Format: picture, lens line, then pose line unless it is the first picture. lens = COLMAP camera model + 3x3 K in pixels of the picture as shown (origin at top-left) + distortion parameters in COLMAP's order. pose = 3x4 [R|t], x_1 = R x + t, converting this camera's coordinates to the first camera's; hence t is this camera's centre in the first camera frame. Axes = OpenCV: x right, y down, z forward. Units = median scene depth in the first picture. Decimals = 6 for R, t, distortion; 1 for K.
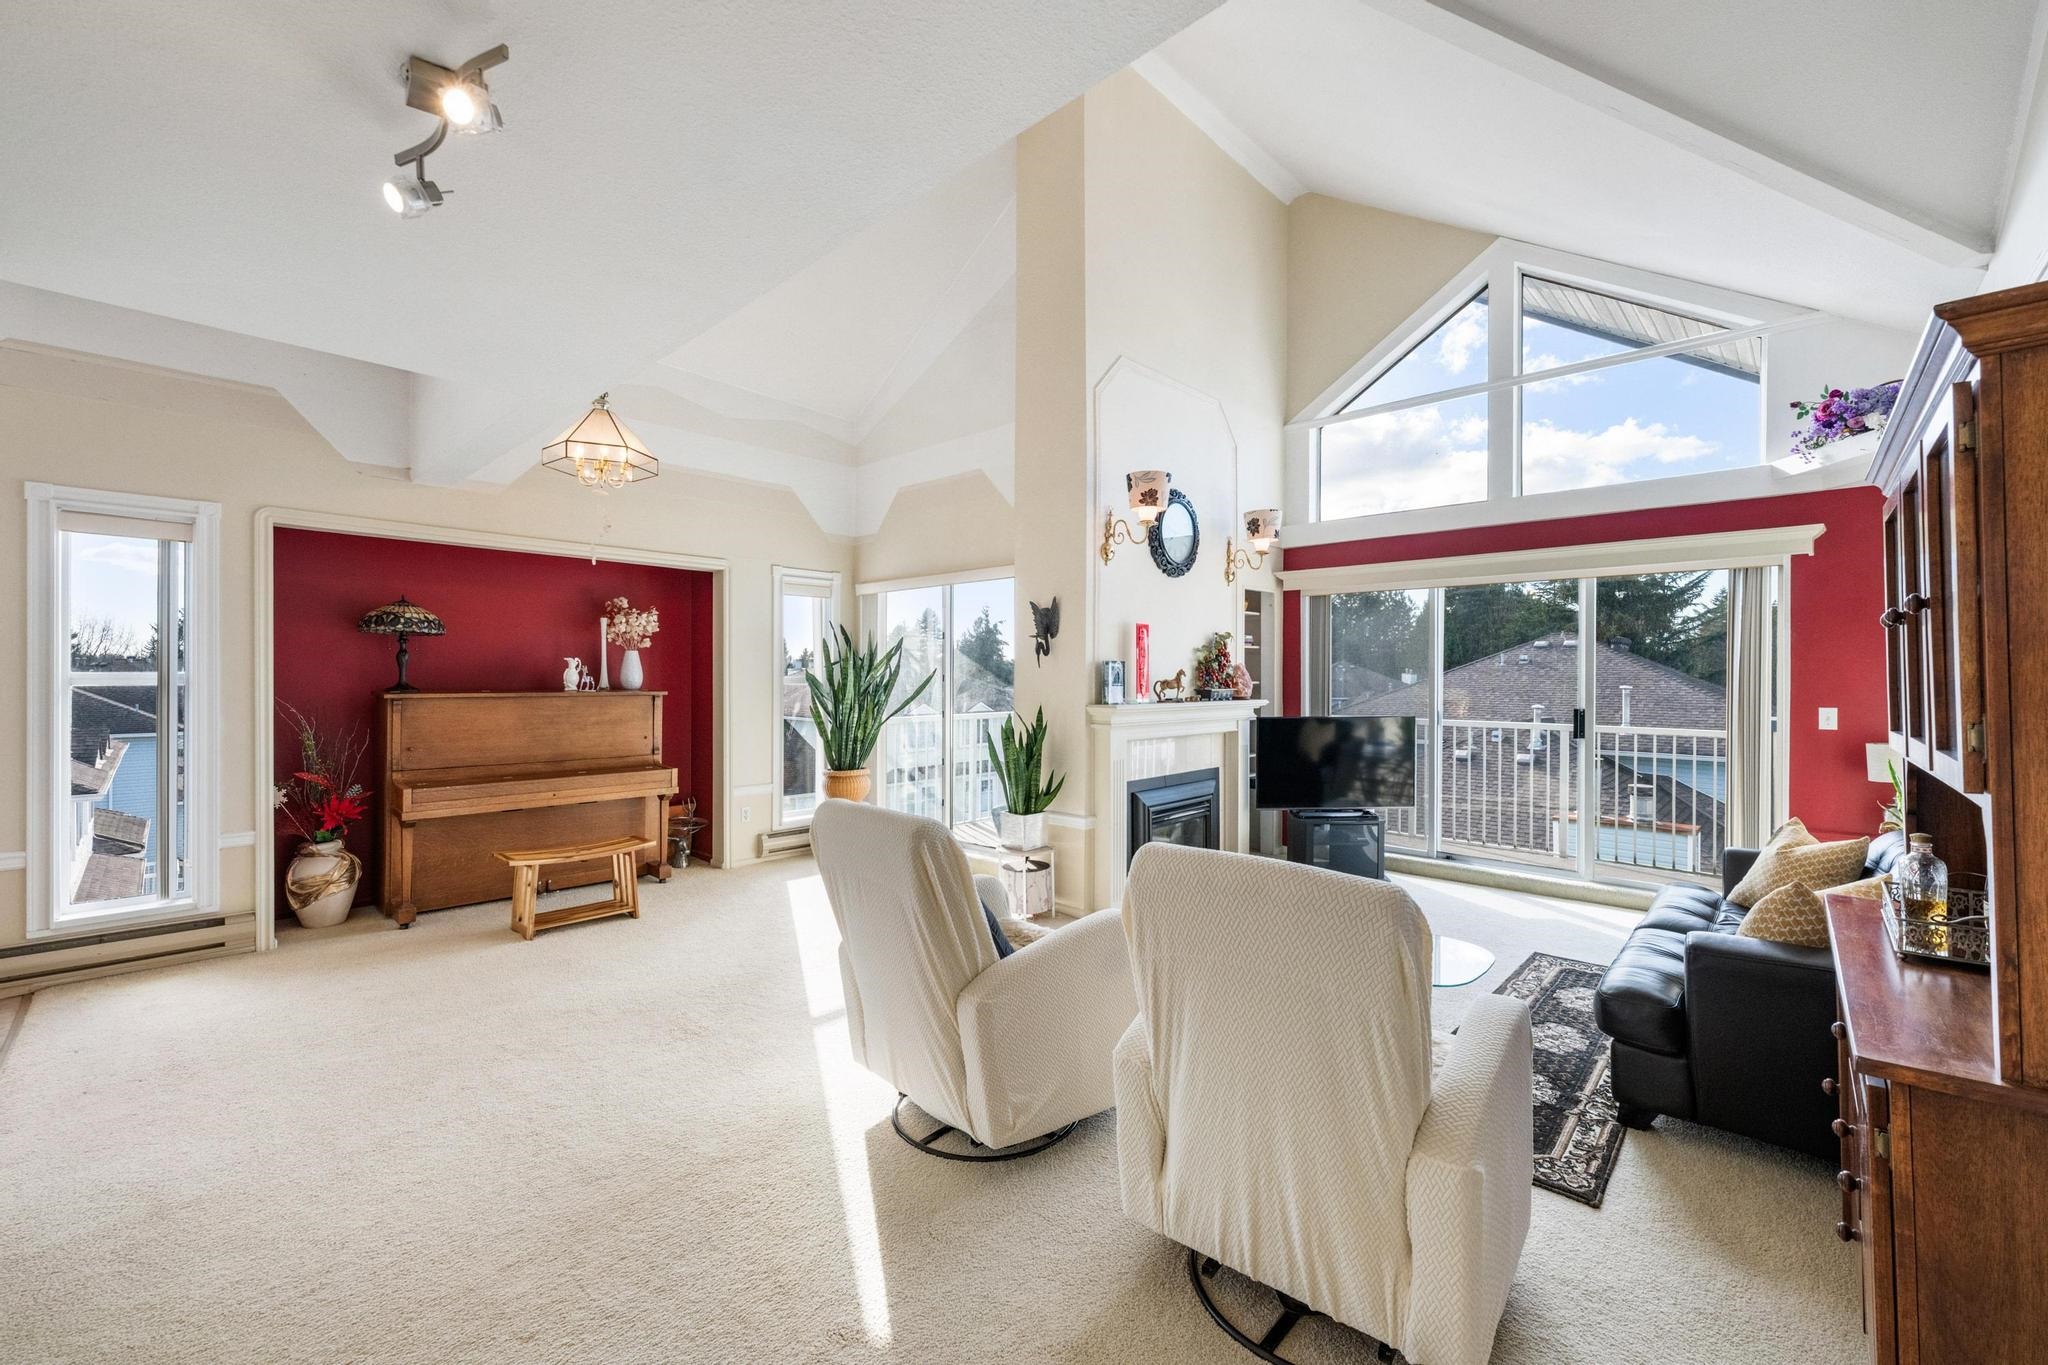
lens RADIAL K [[816.0, 0, 1024.7], [0, 816.0, 676.4], [0, 0, 1]] dist [-0.000223, 0.000080]
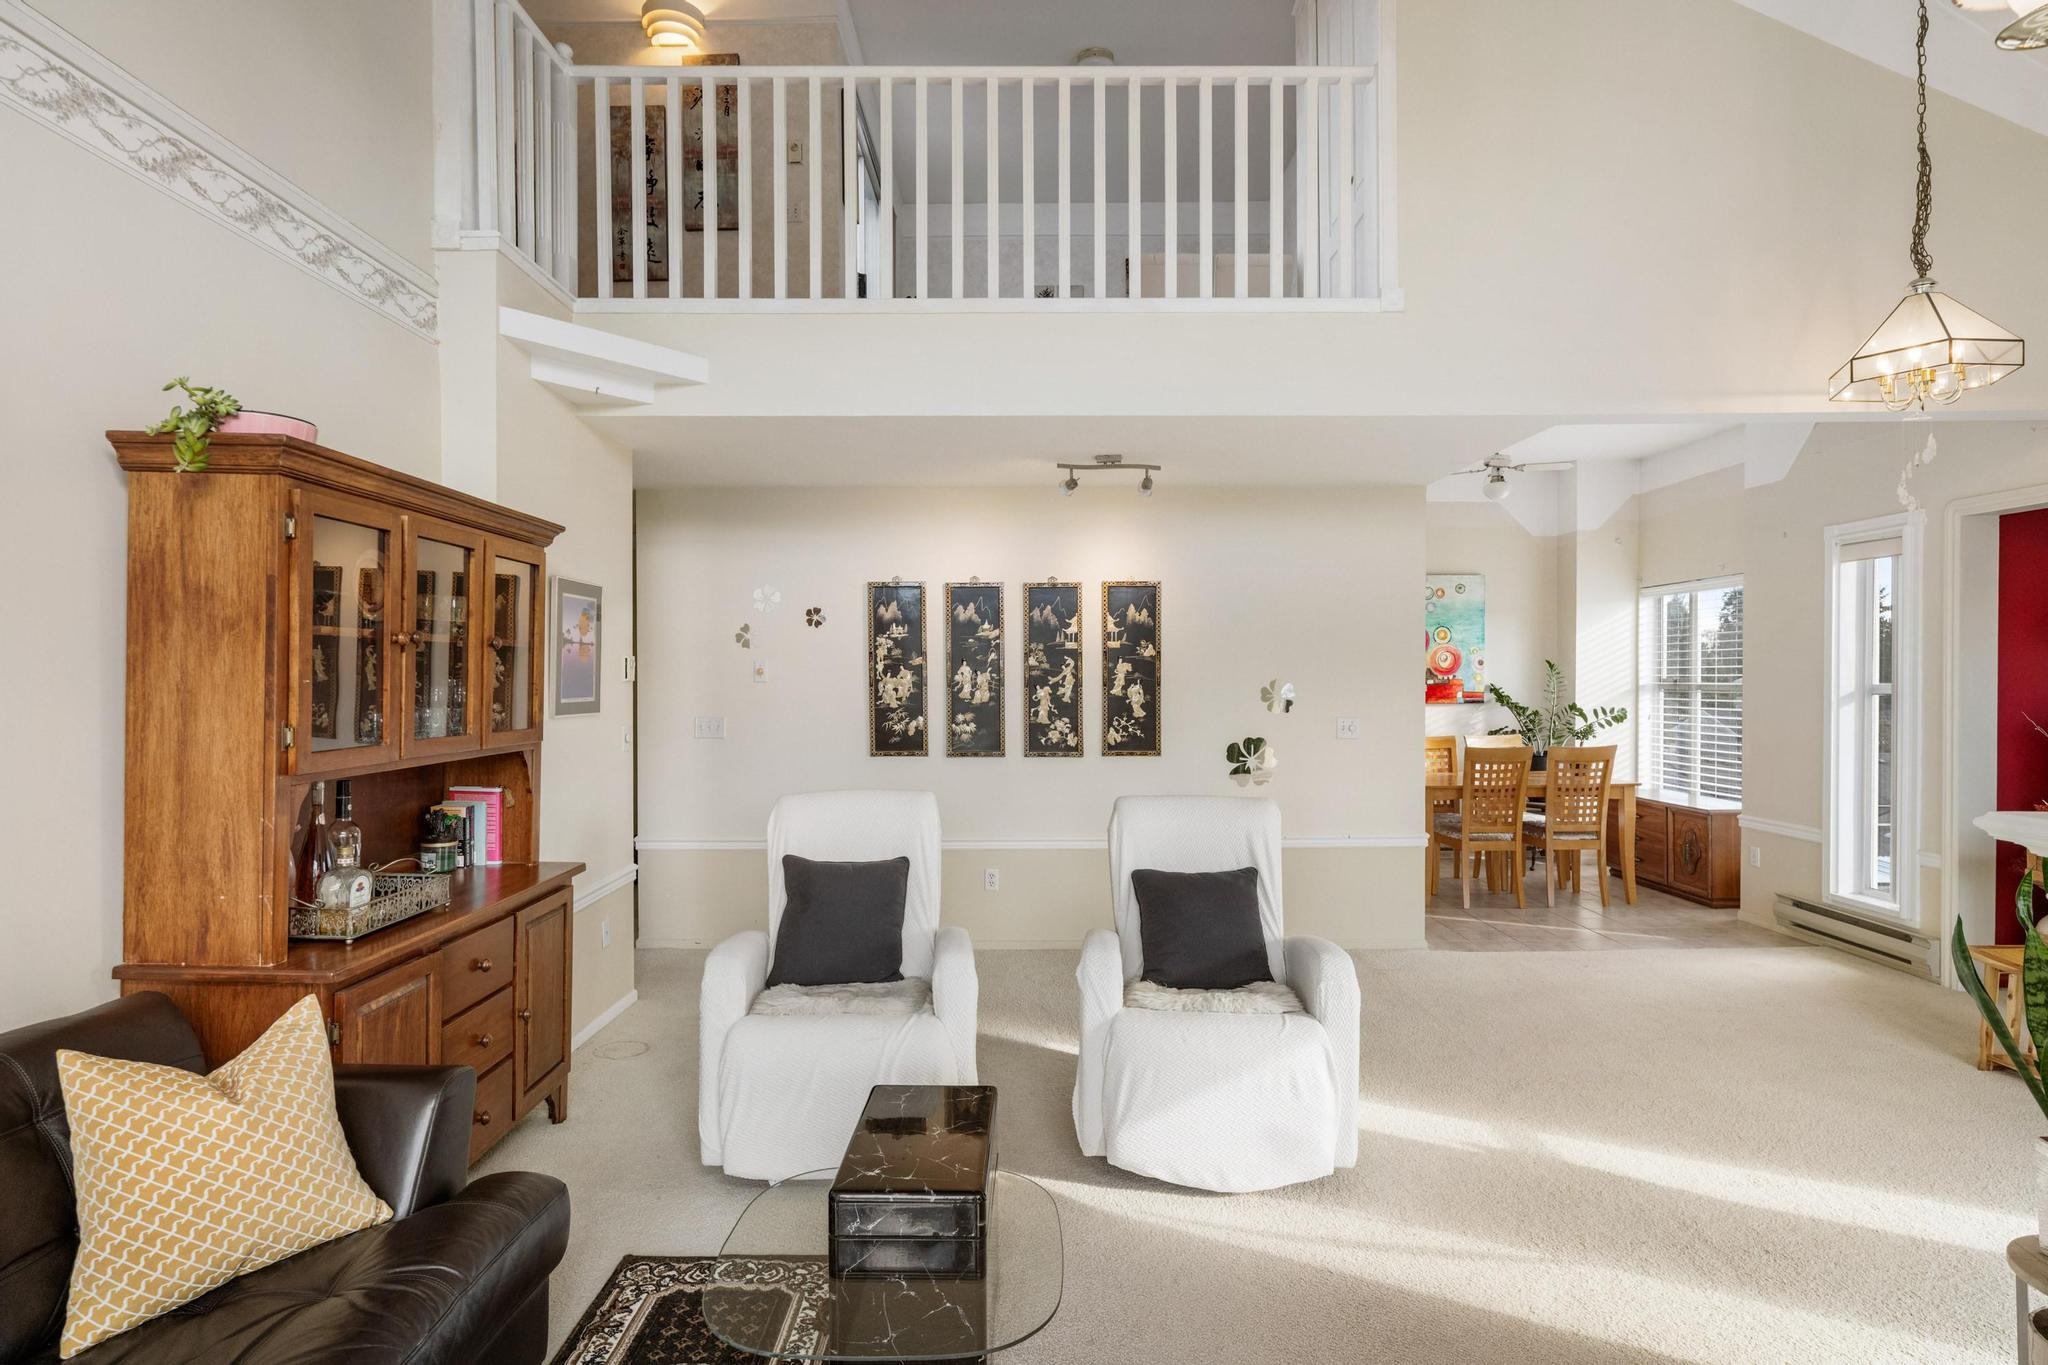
lens RADIAL K [[1046.2, 0, 1020.3], [0, 1046.2, 687.8], [0, 0, 1]] dist [0.000696, 0.000206]
pose [[-0.732170, 0.003905, -0.681111, 0.499616], [-0.001602, 0.999971, 0.007455, -0.005634], [0.681120, 0.006550, -0.732142, 0.919746]]
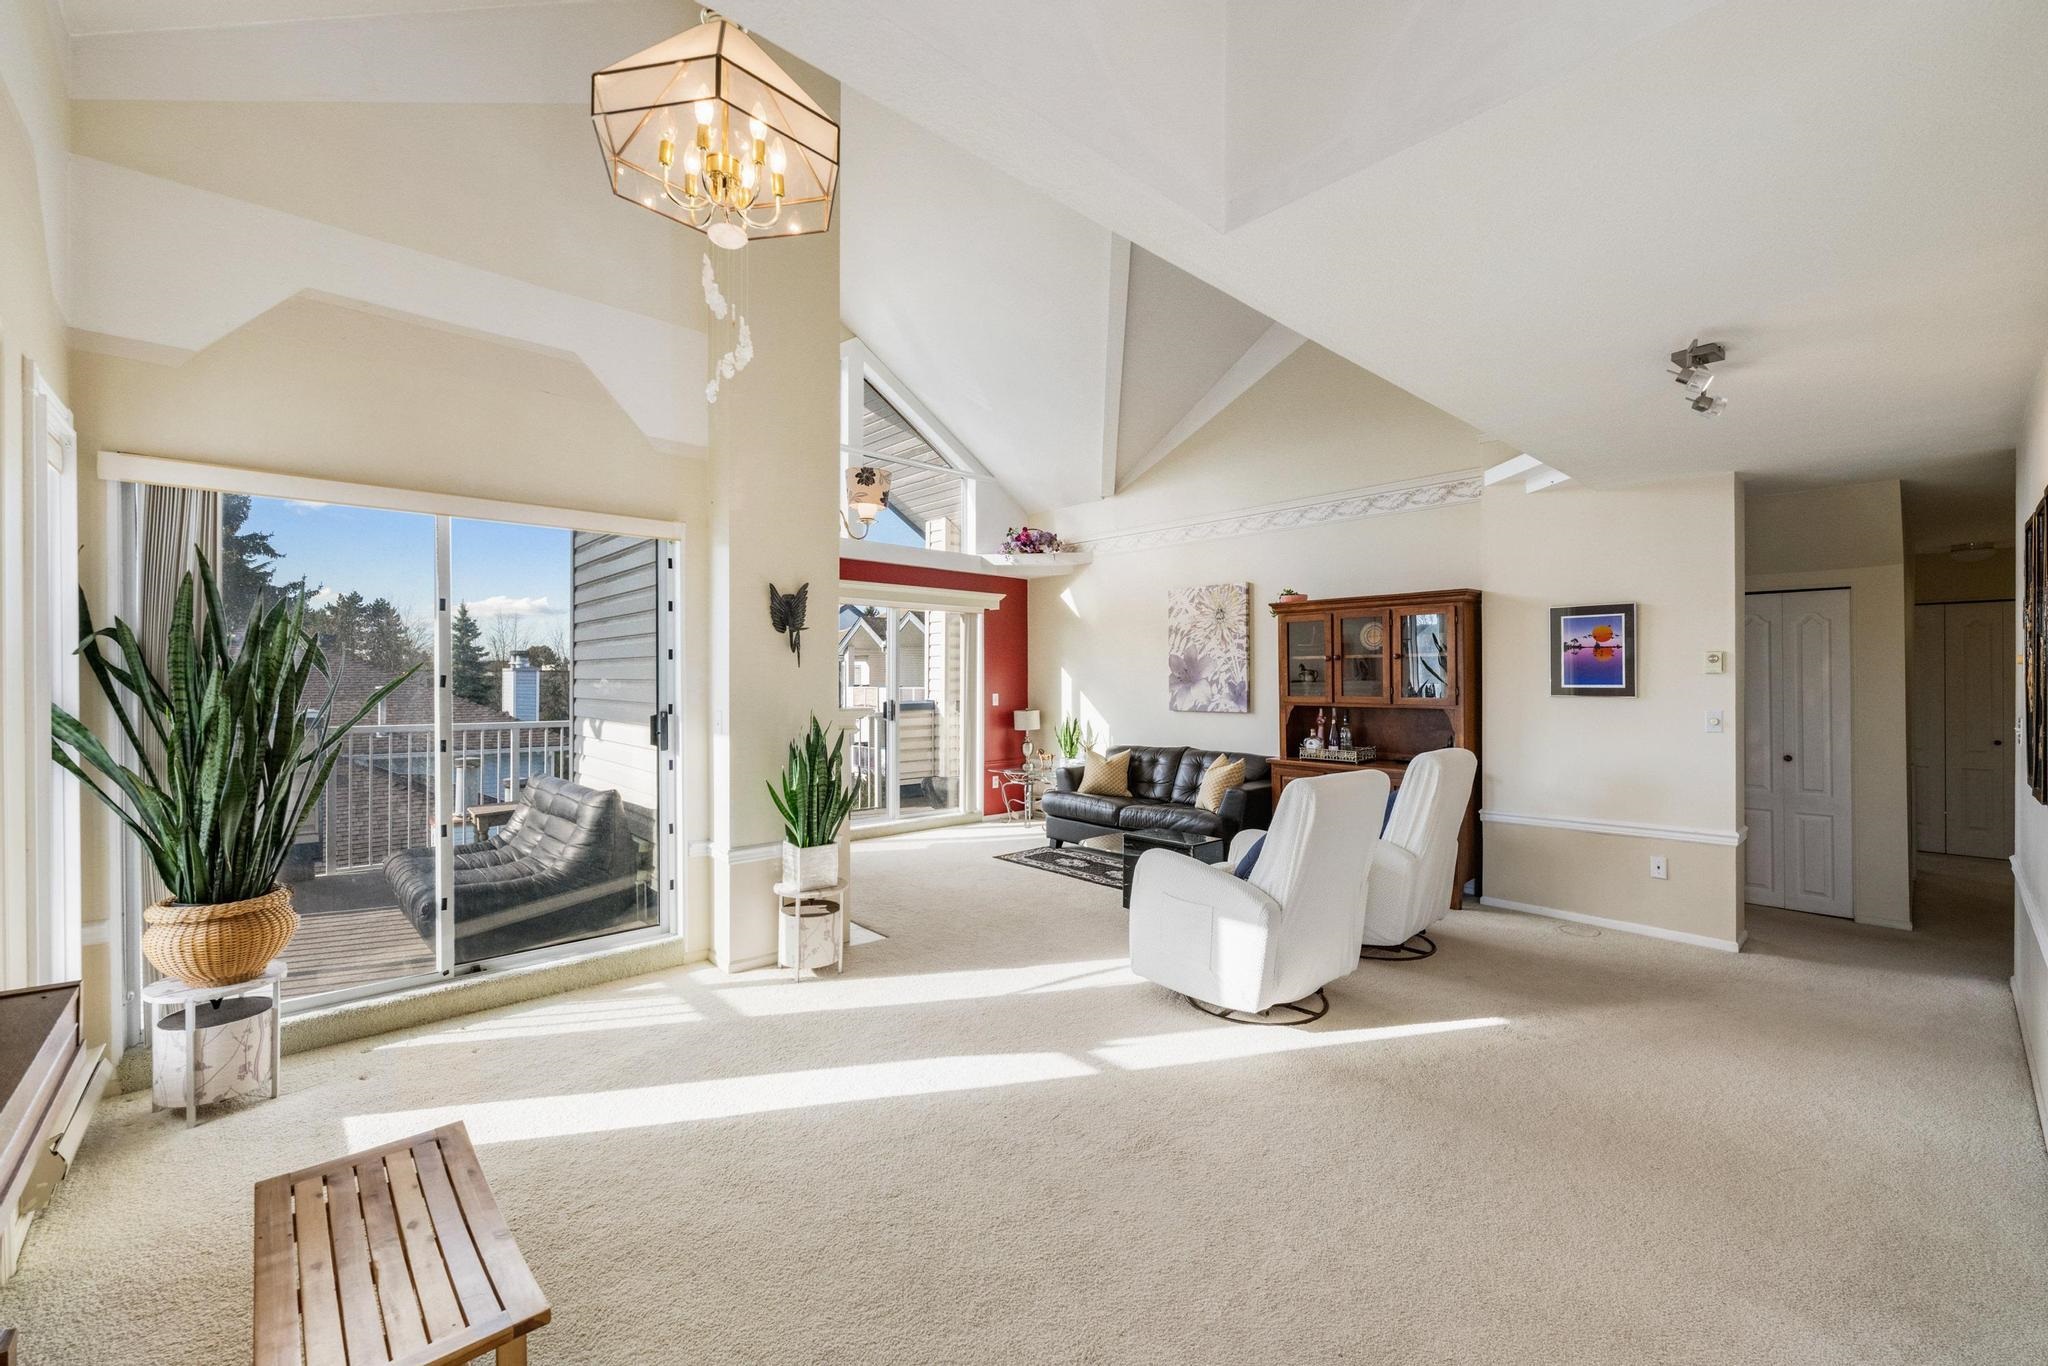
lens RADIAL K [[844.1, 0, 1019.4], [0, 844.1, 679.5], [0, 0, 1]] dist [-0.000611, -0.000101]
pose [[0.078092, -0.004664, 0.996935, -0.761090], [0.000656, 0.999989, 0.004627, -0.001864], [-0.996946, 0.000293, 0.078094, 0.664615]]
